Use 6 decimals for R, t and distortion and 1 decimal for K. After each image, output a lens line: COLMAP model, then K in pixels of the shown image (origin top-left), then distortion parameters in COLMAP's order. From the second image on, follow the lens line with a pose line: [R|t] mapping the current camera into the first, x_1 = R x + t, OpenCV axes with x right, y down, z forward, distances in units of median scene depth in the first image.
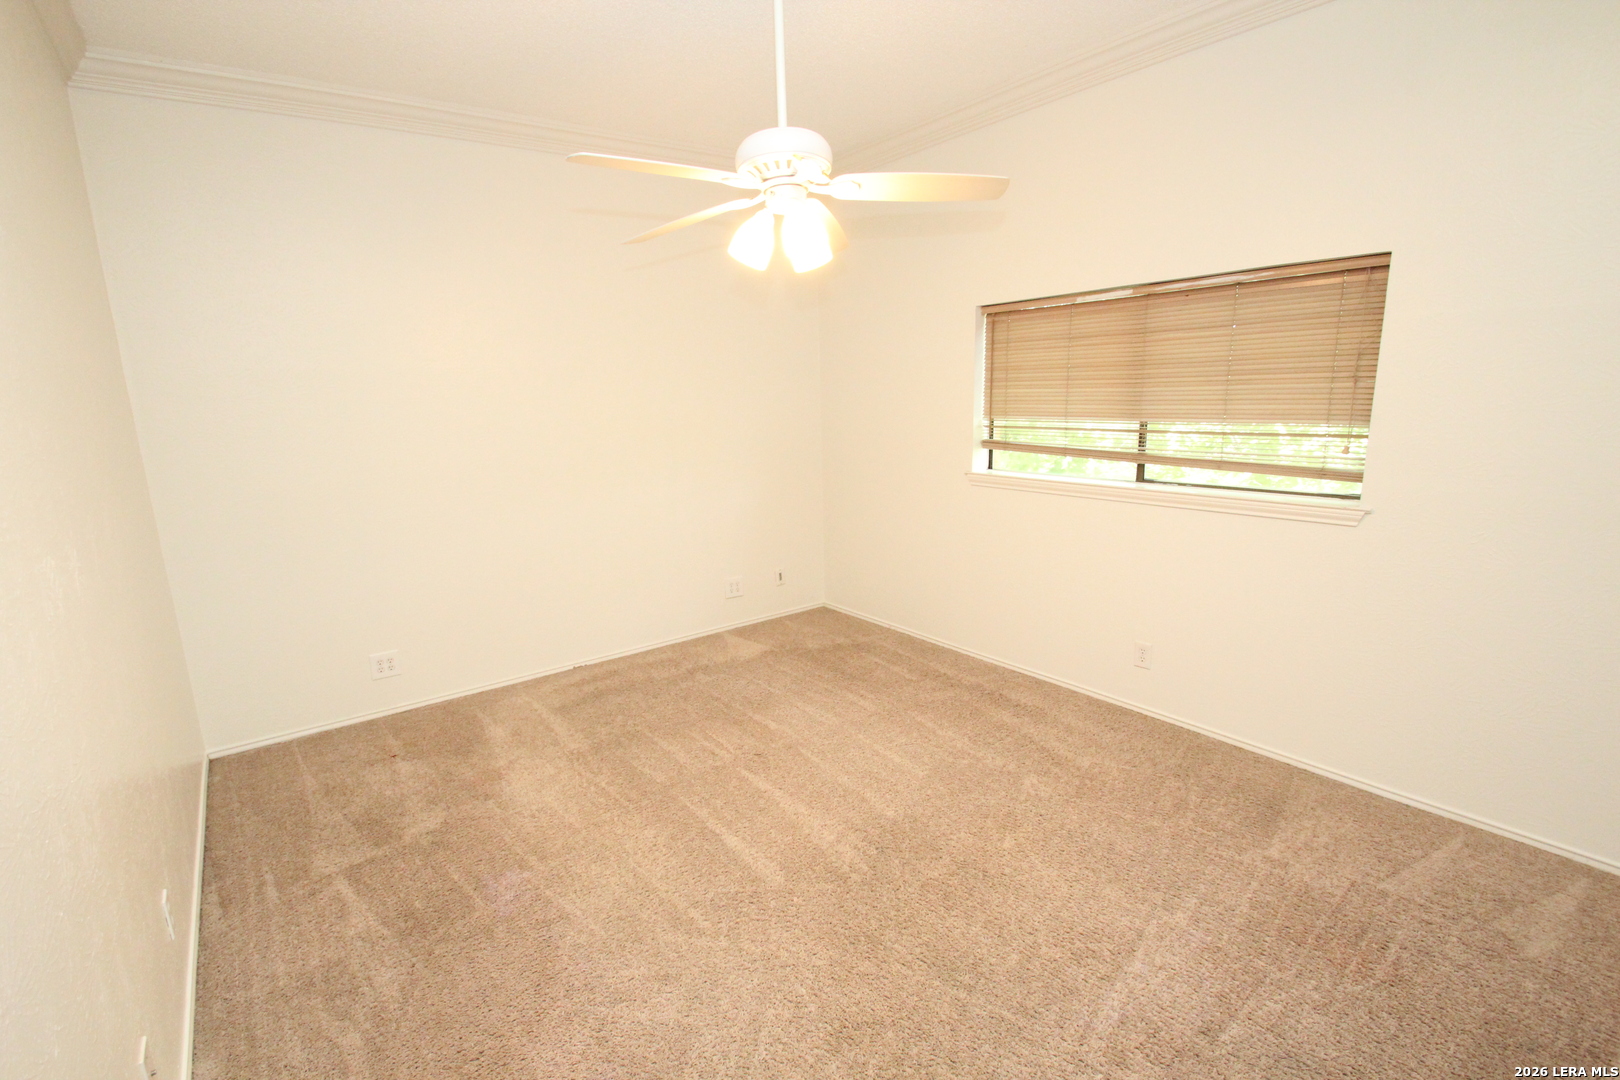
lens RADIAL K [[751.0, 0, 786.3], [0, 751.0, 556.7], [0, 0, 1]] dist [0.011460, -0.014230]
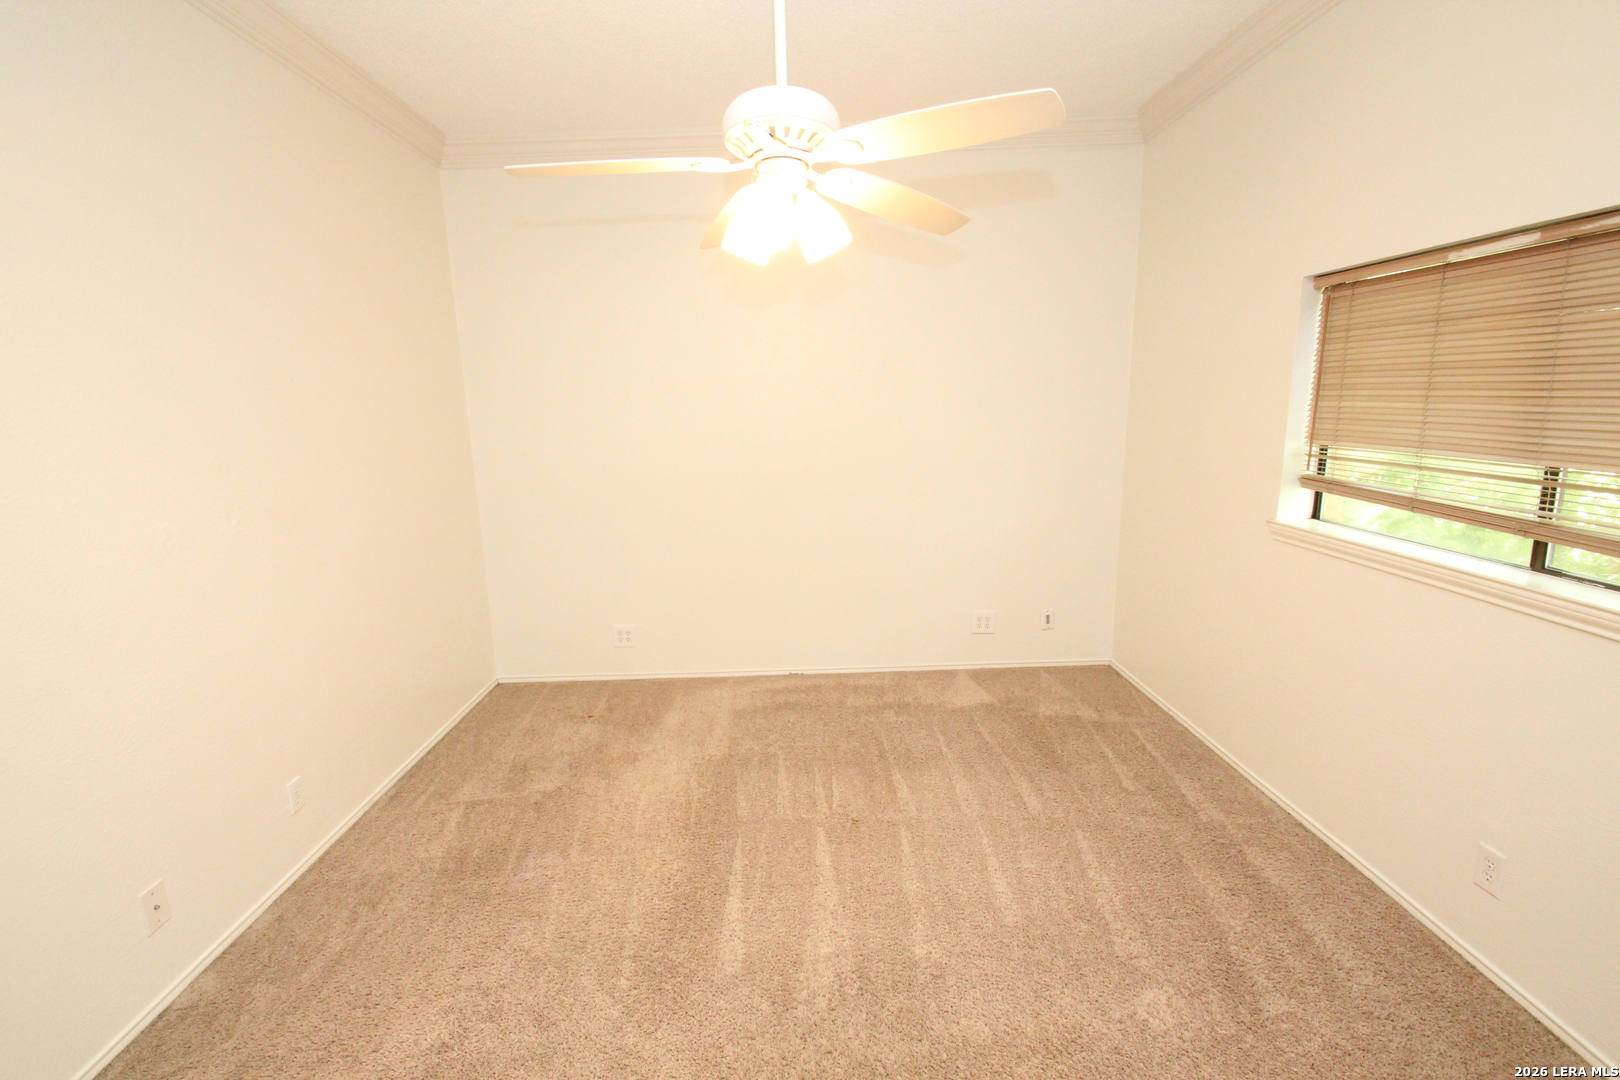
lens RADIAL K [[751.0, 0, 786.3], [0, 751.0, 556.7], [0, 0, 1]] dist [0.011460, -0.014230]
pose [[0.810991, 0.129590, -0.570526, 0.336978], [-0.127065, 0.990898, 0.044454, -0.064329], [0.571094, 0.036443, 0.820076, 0.218919]]
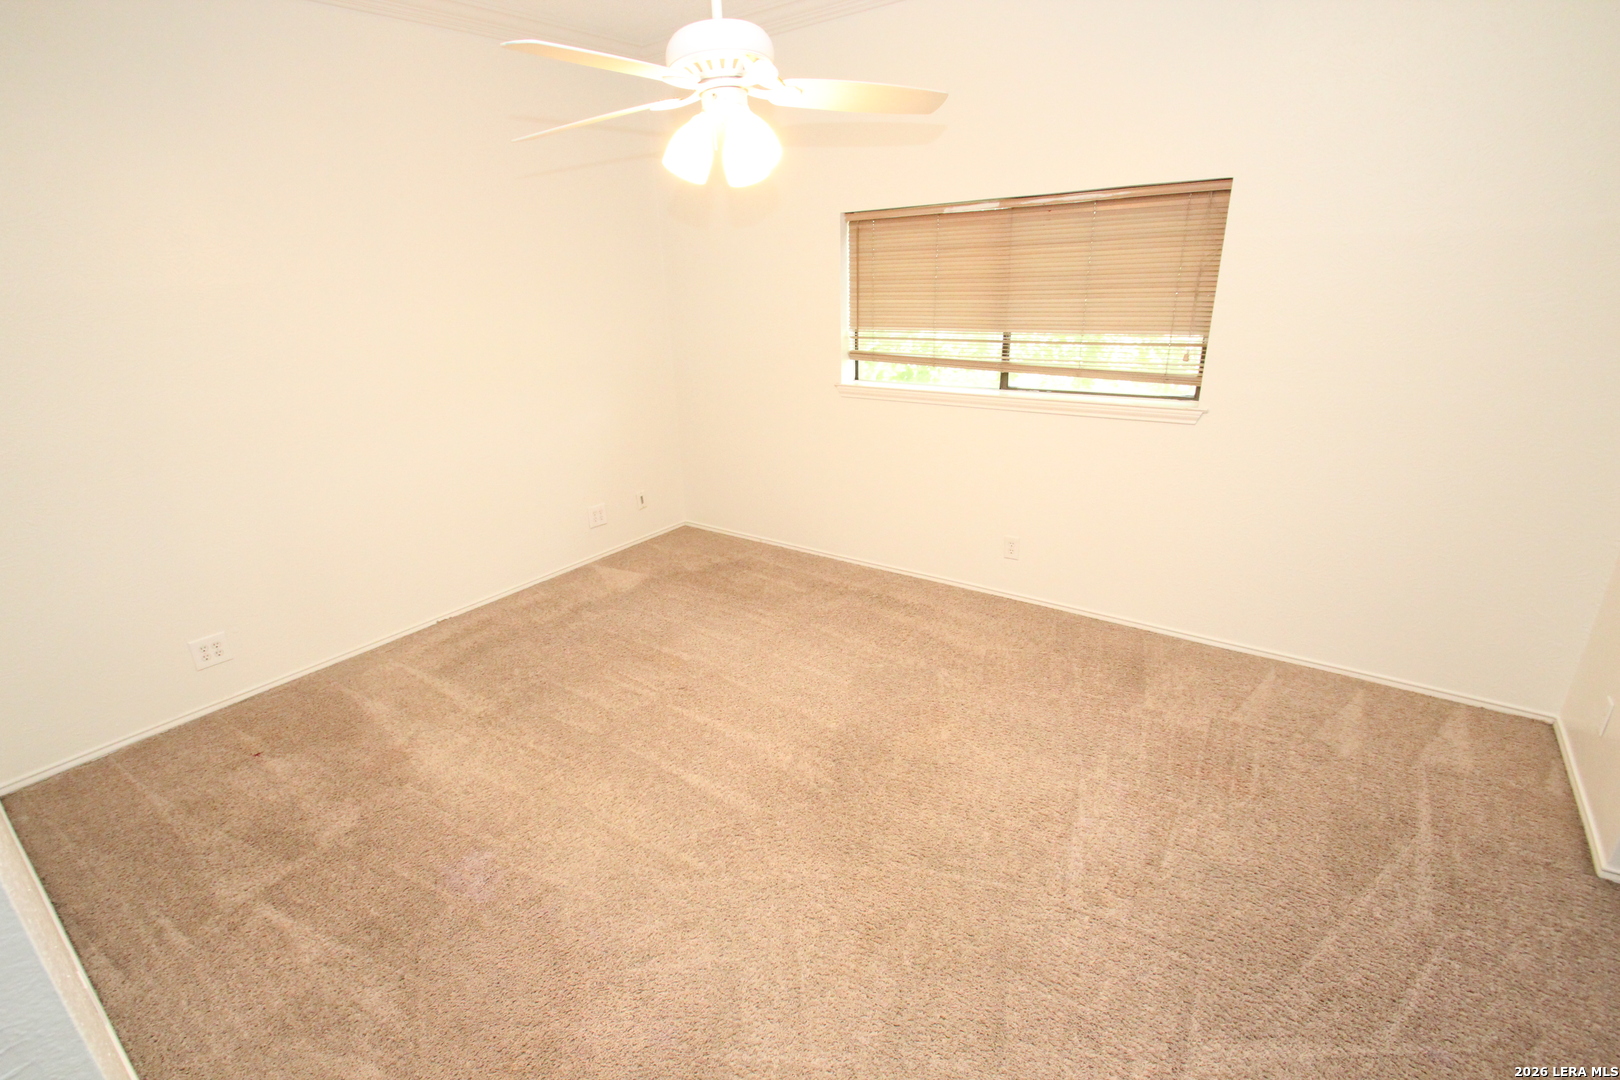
lens RADIAL K [[750.8, 0, 786.6], [0, 750.8, 557.2], [0, 0, 1]] dist [0.018163, -0.019444]
pose [[0.956729, -0.107067, 0.270565, -0.148648], [0.070269, 0.987336, 0.142231, -0.037504], [-0.282367, -0.117064, 0.952137, 0.032487]]
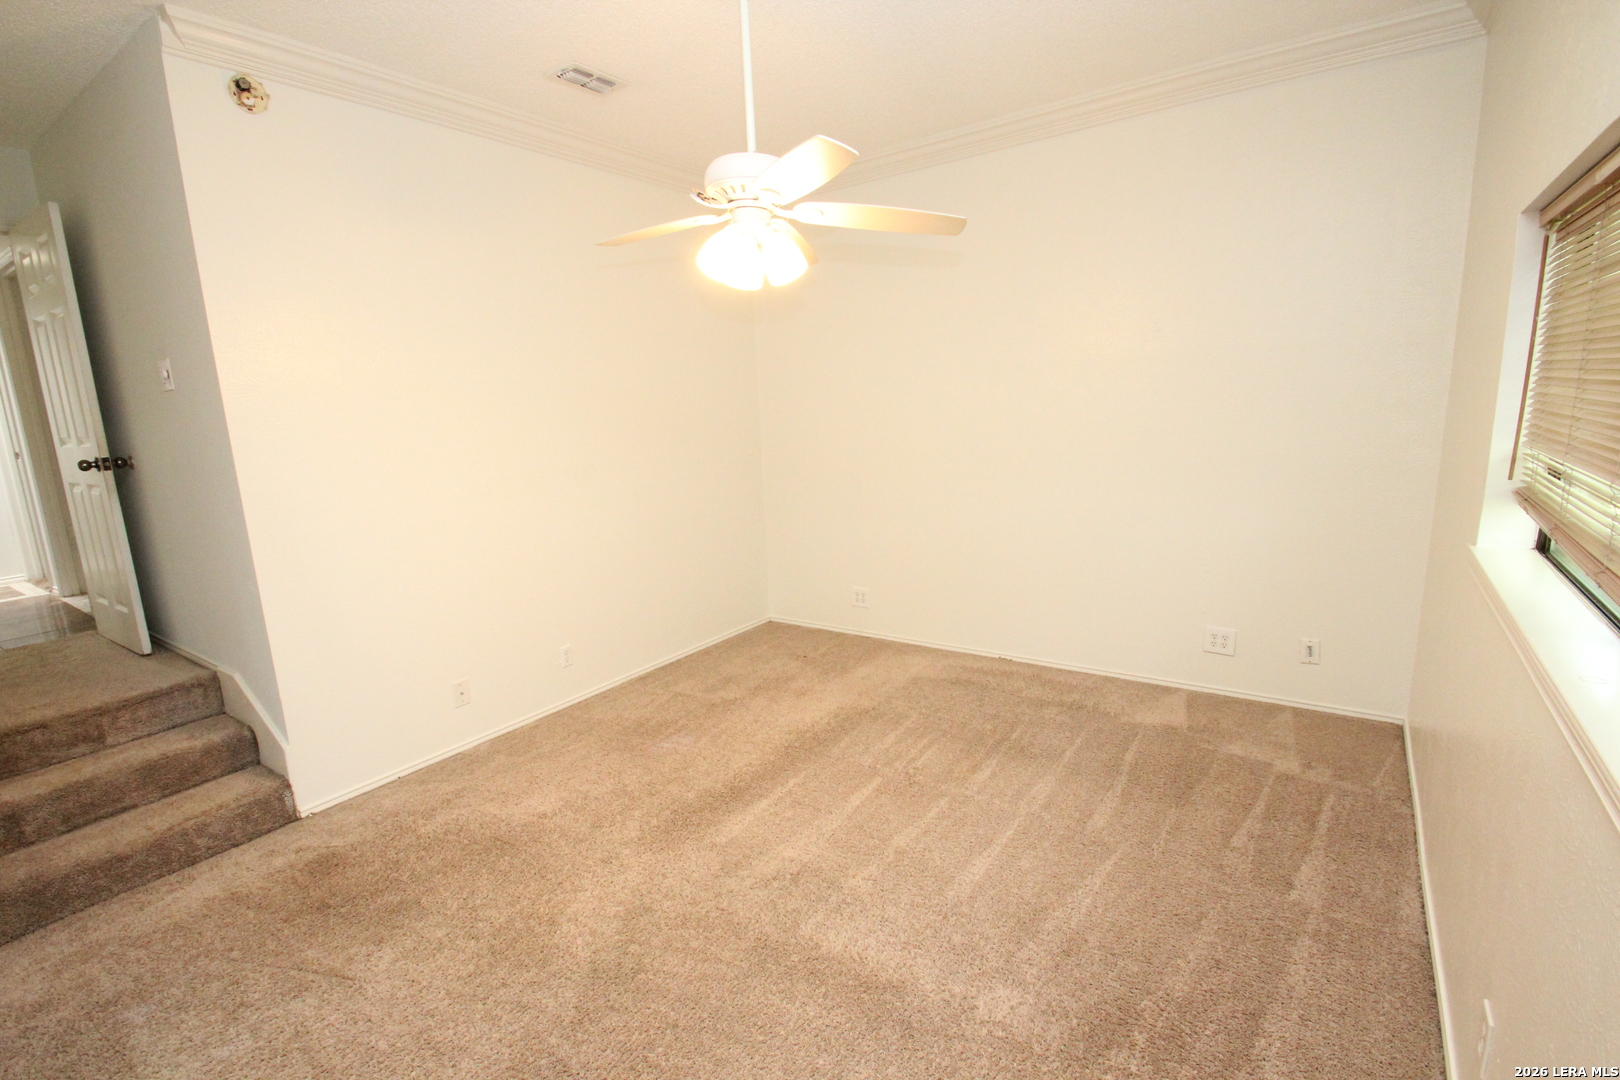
lens RADIAL K [[751.0, 0, 786.3], [0, 751.0, 556.7], [0, 0, 1]] dist [0.011460, -0.014230]
pose [[0.310690, 0.214673, -0.925952, 0.688183], [-0.172431, 0.970728, 0.167197, -0.133626], [0.934740, 0.107716, 0.338612, 0.474968]]
